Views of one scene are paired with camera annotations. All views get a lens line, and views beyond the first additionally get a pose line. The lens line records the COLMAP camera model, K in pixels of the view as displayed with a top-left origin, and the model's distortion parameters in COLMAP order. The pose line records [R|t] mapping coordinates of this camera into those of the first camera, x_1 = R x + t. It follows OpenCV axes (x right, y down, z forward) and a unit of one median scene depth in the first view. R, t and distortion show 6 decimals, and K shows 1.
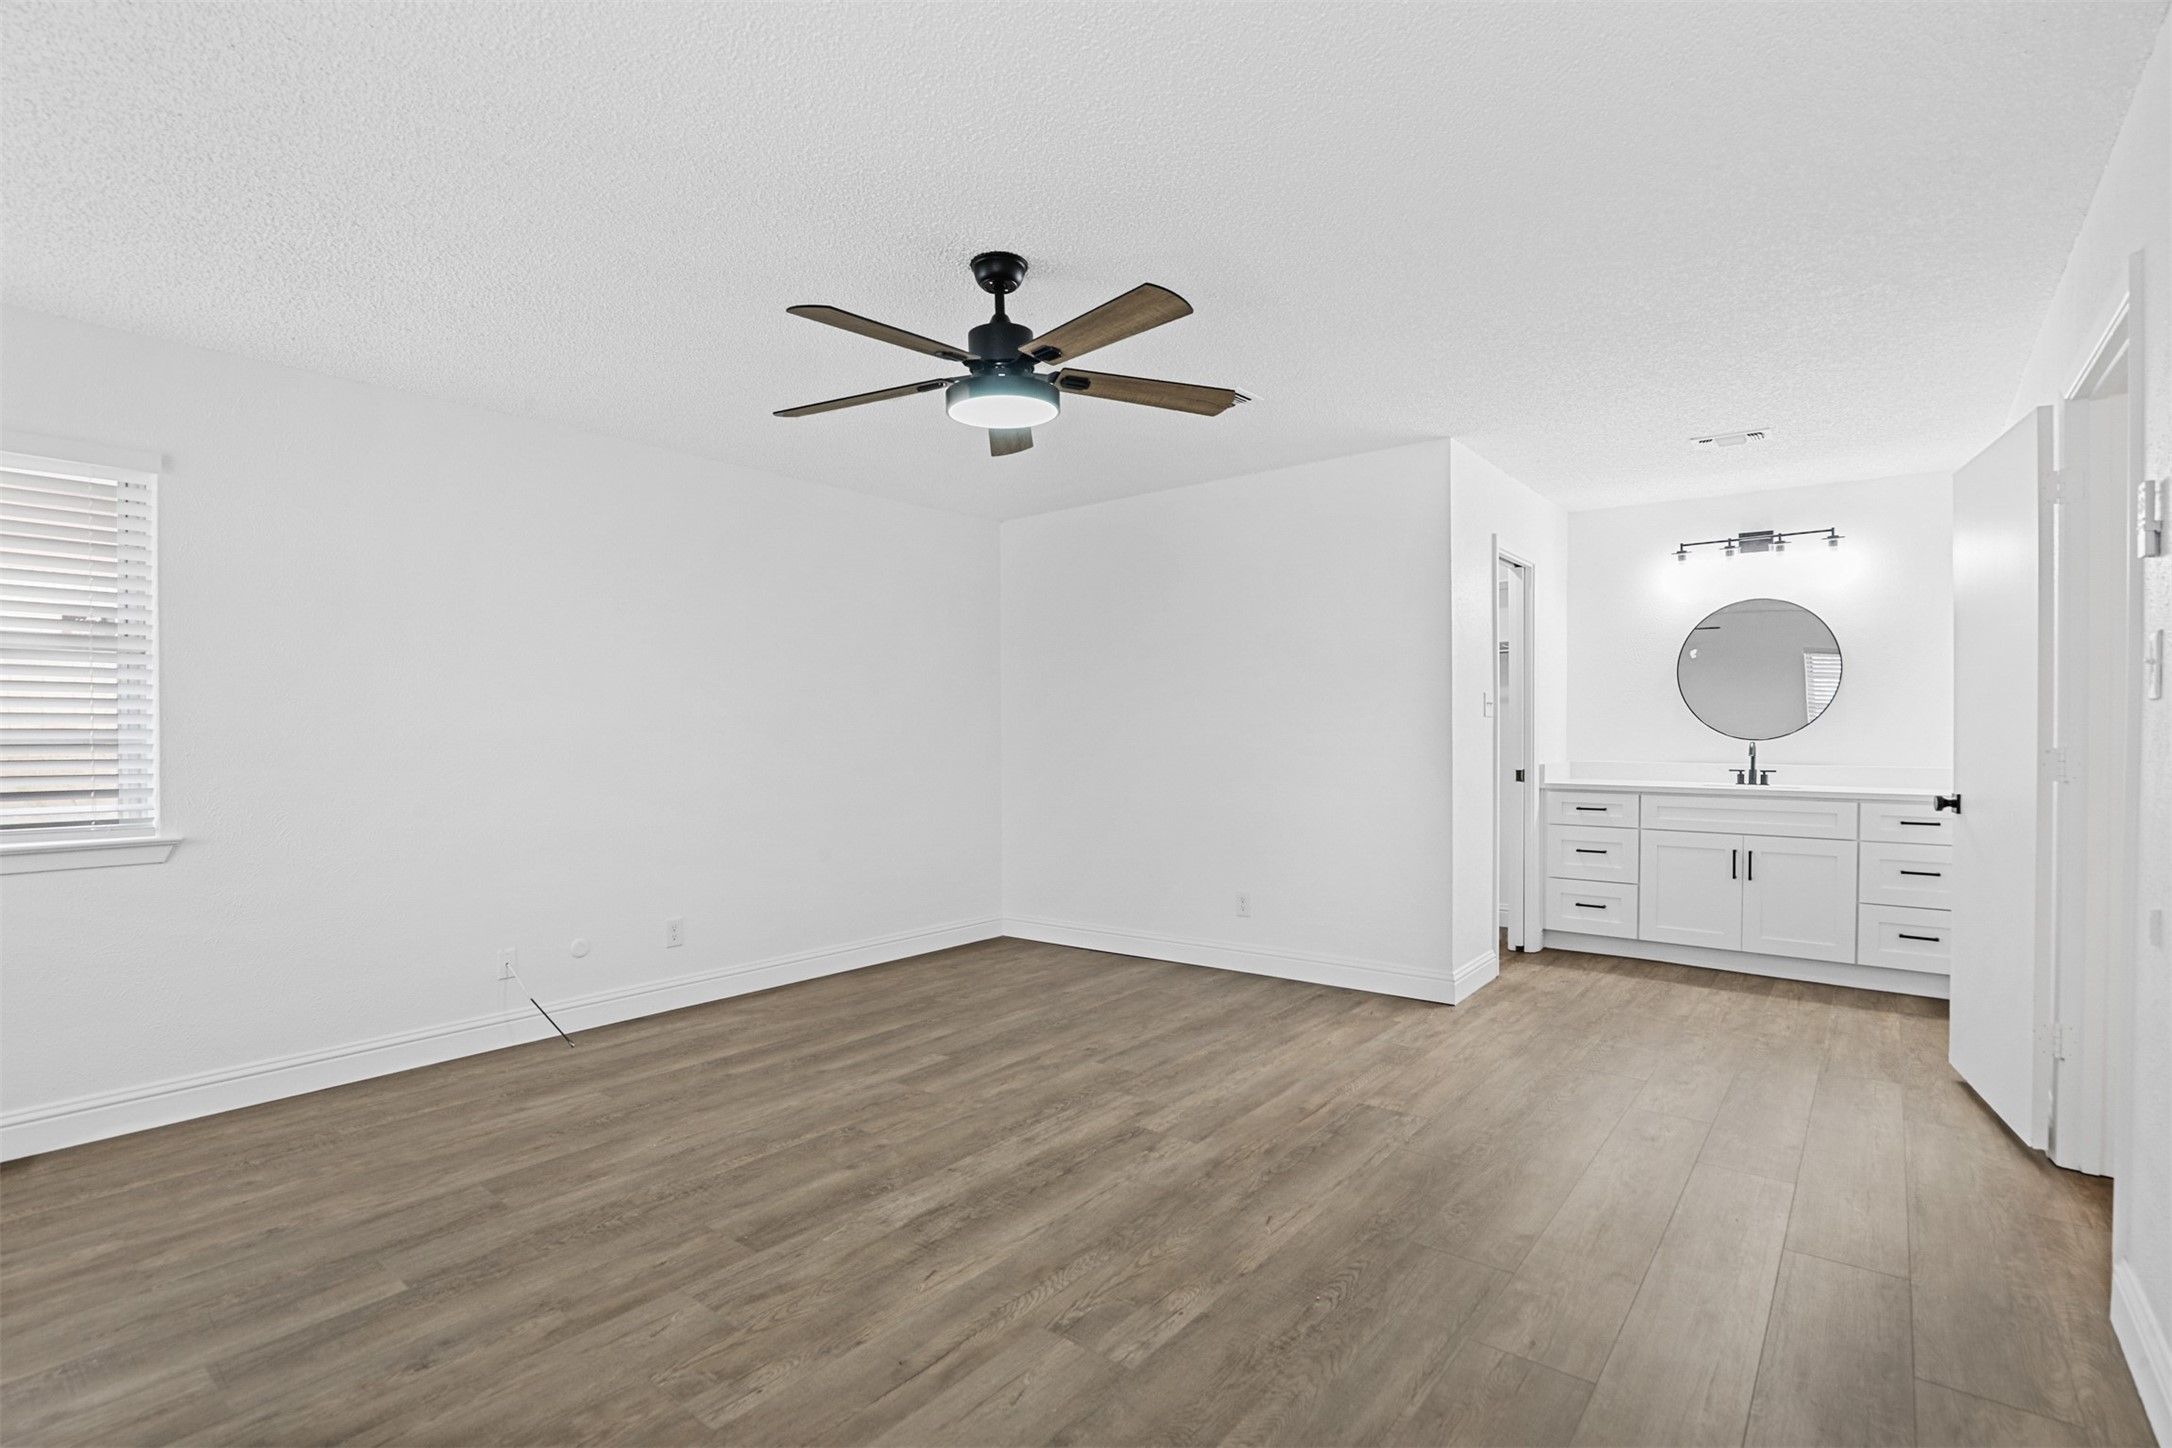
lens RADIAL K [[1011.1, 0, 1091.9], [0, 1011.1, 736.6], [0, 0, 1]] dist [-0.034661, 0.006672]
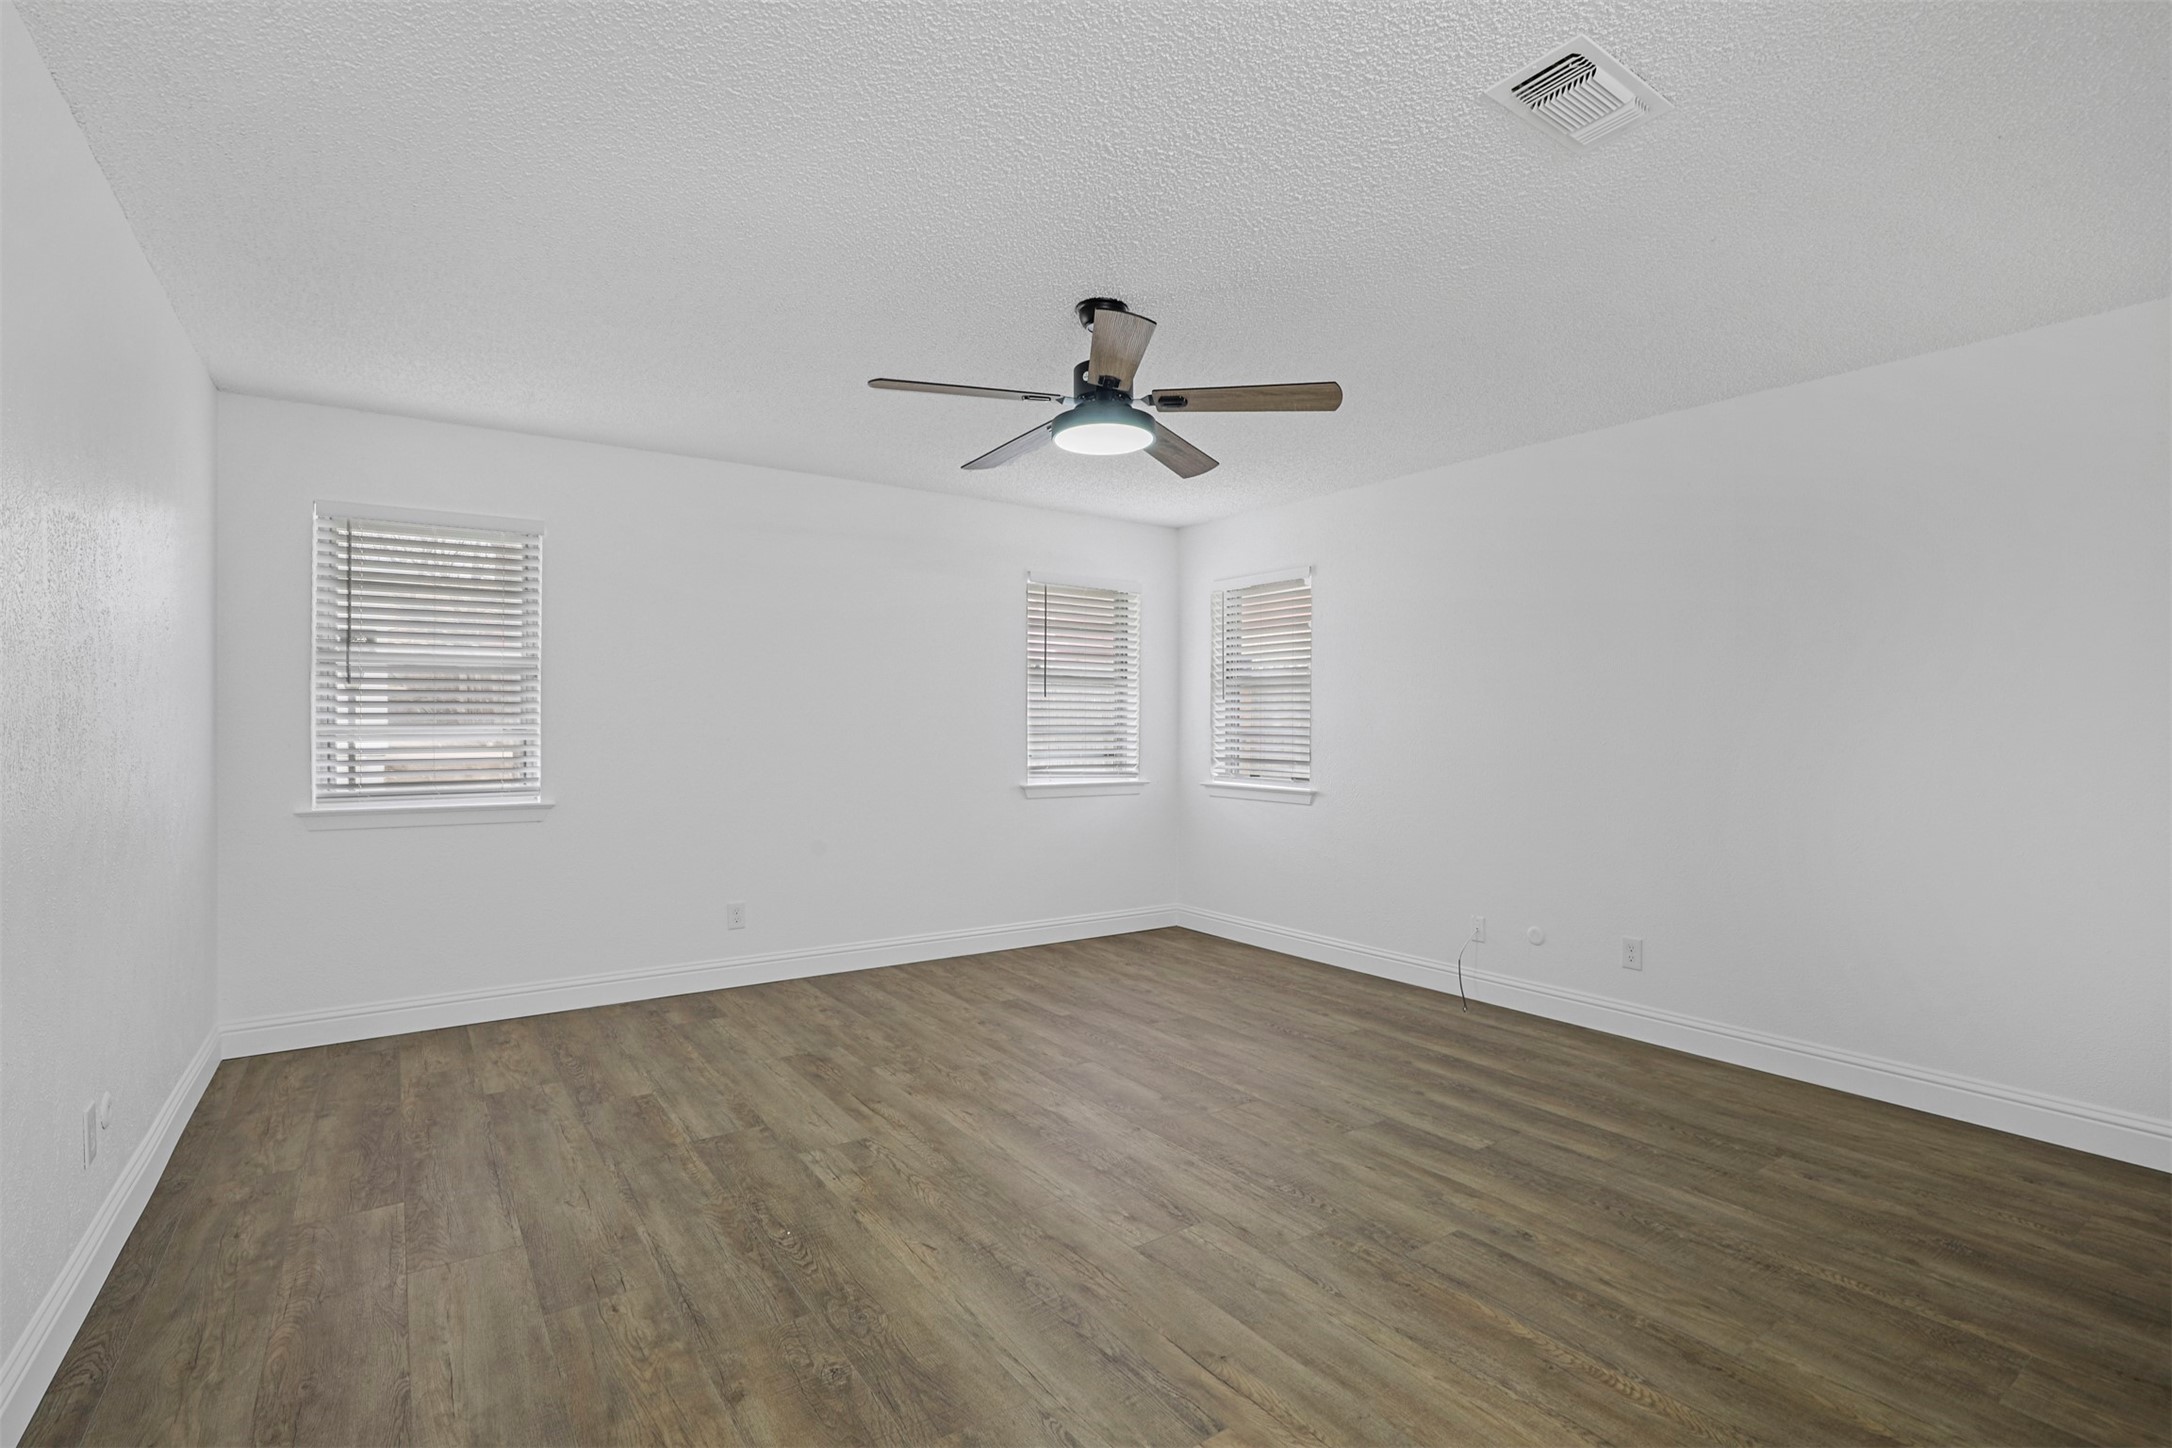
lens RADIAL K [[1011.1, 0, 1092.9], [0, 1011.1, 723.9], [0, 0, 1]] dist [-0.034661, 0.006672]
pose [[-0.278618, 0.001339, -0.960401, 0.823710], [-0.007251, 0.999968, 0.003498, -0.014658], [0.960375, 0.007939, -0.278599, 1.111161]]
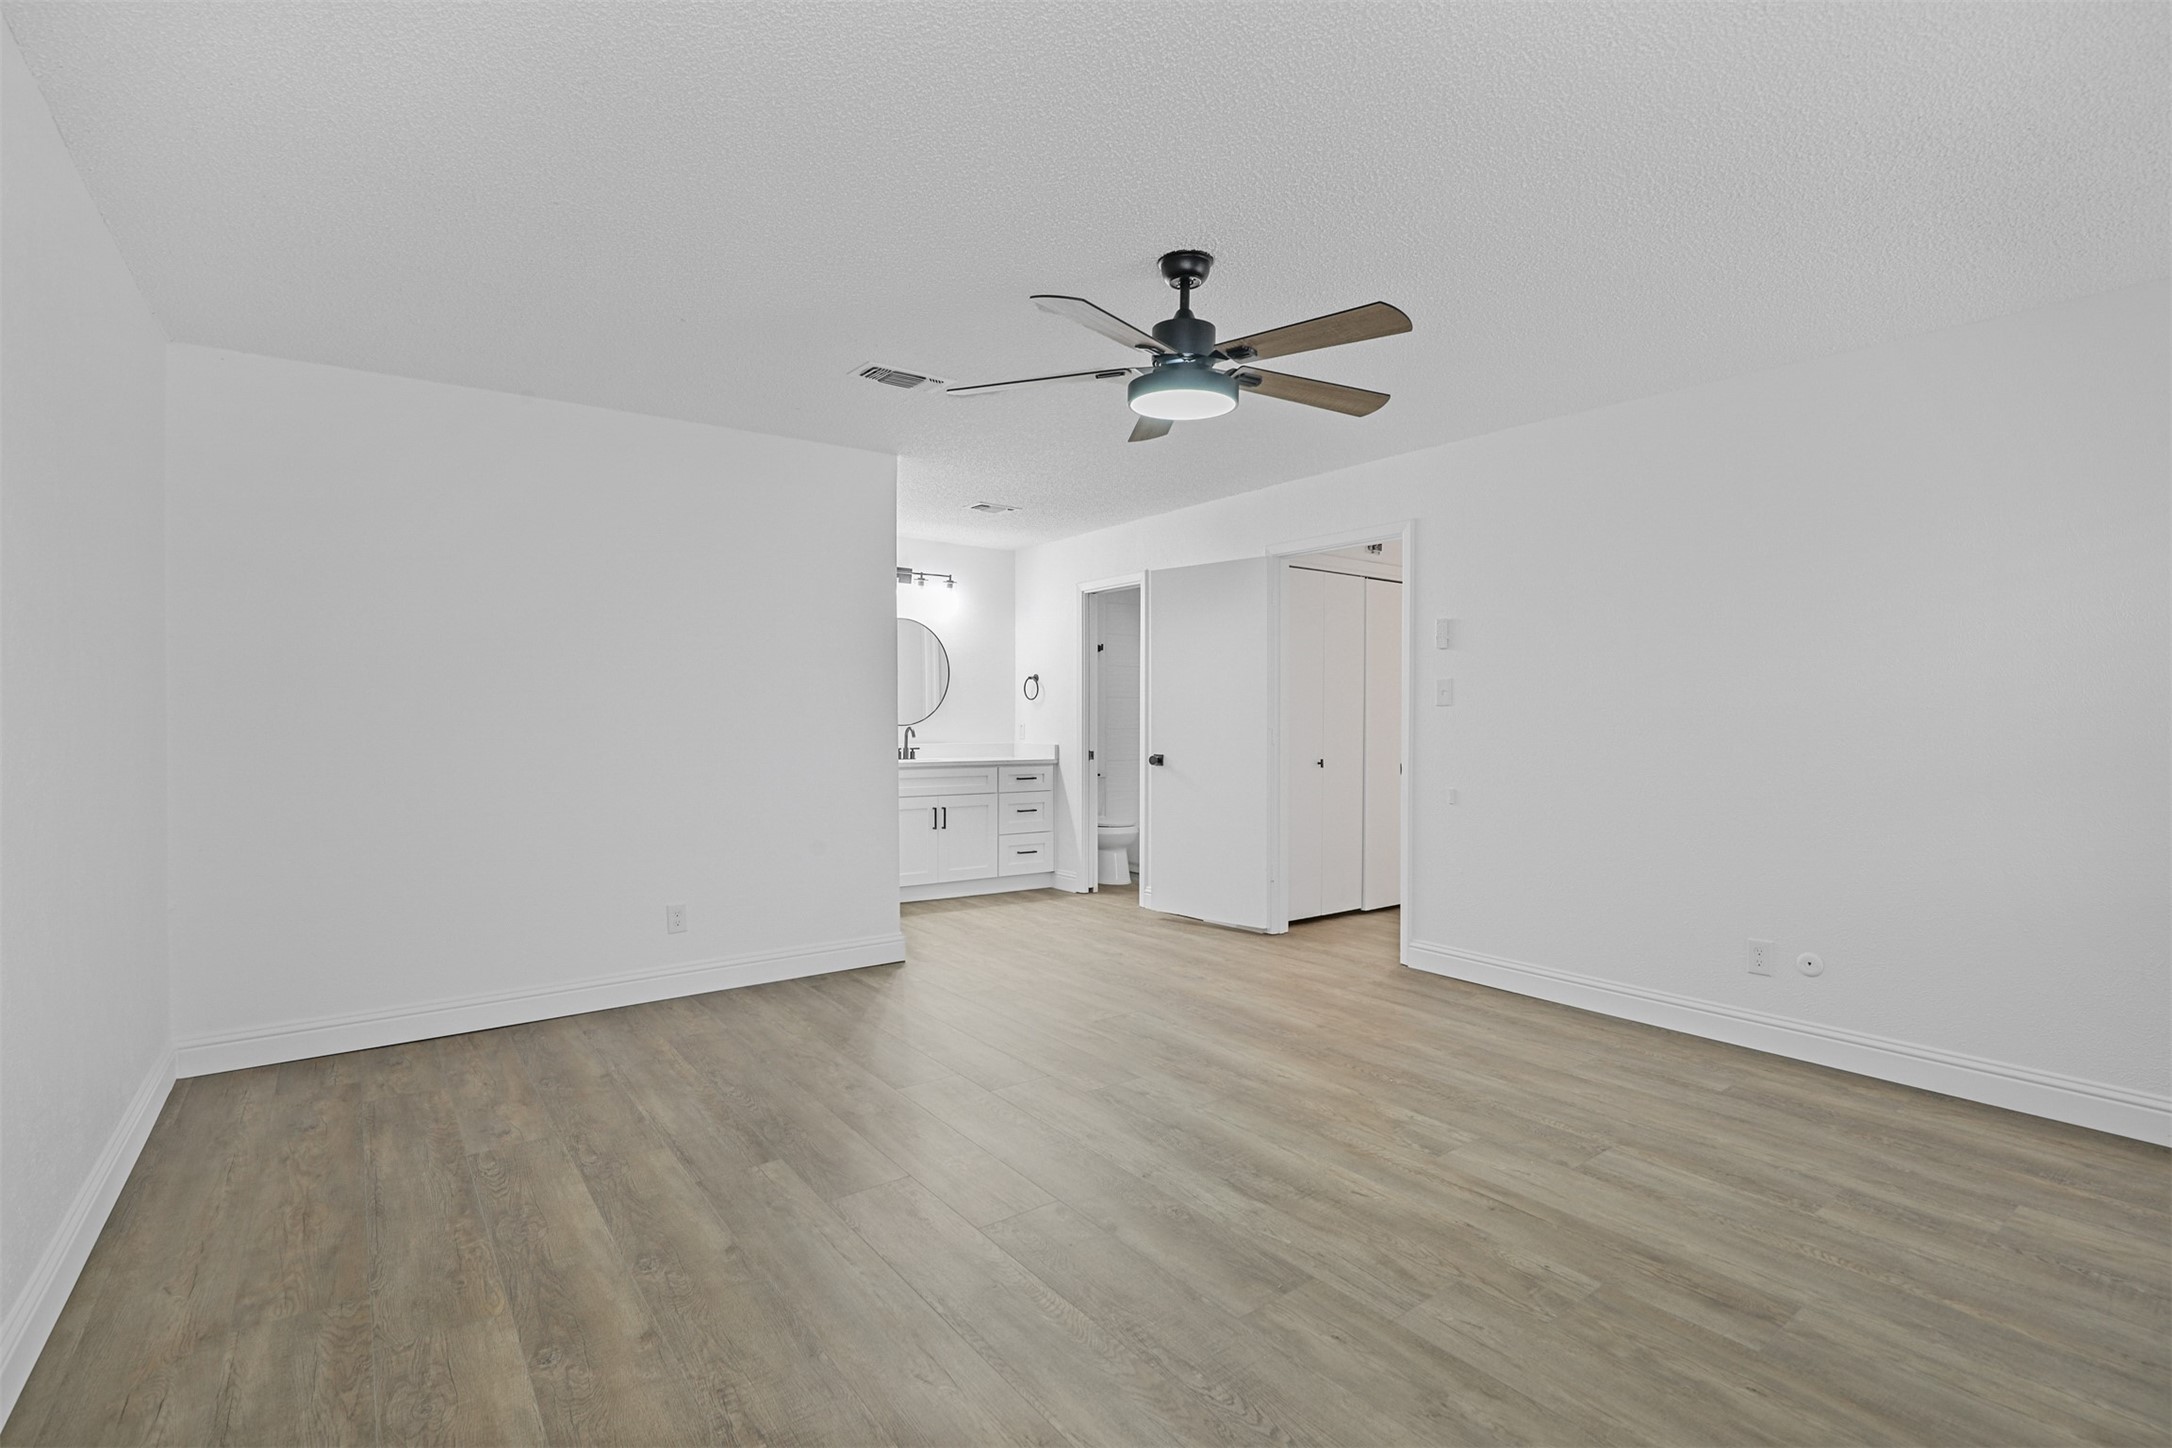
lens RADIAL K [[1011.1, 0, 1097.2], [0, 1011.1, 722.9], [0, 0, 1]] dist [-0.034661, 0.006672]
pose [[0.245960, 0.000646, 0.969280, -0.945732], [0.003393, 0.999993, -0.001527, 0.004812], [-0.969274, 0.003665, 0.245956, 0.715485]]
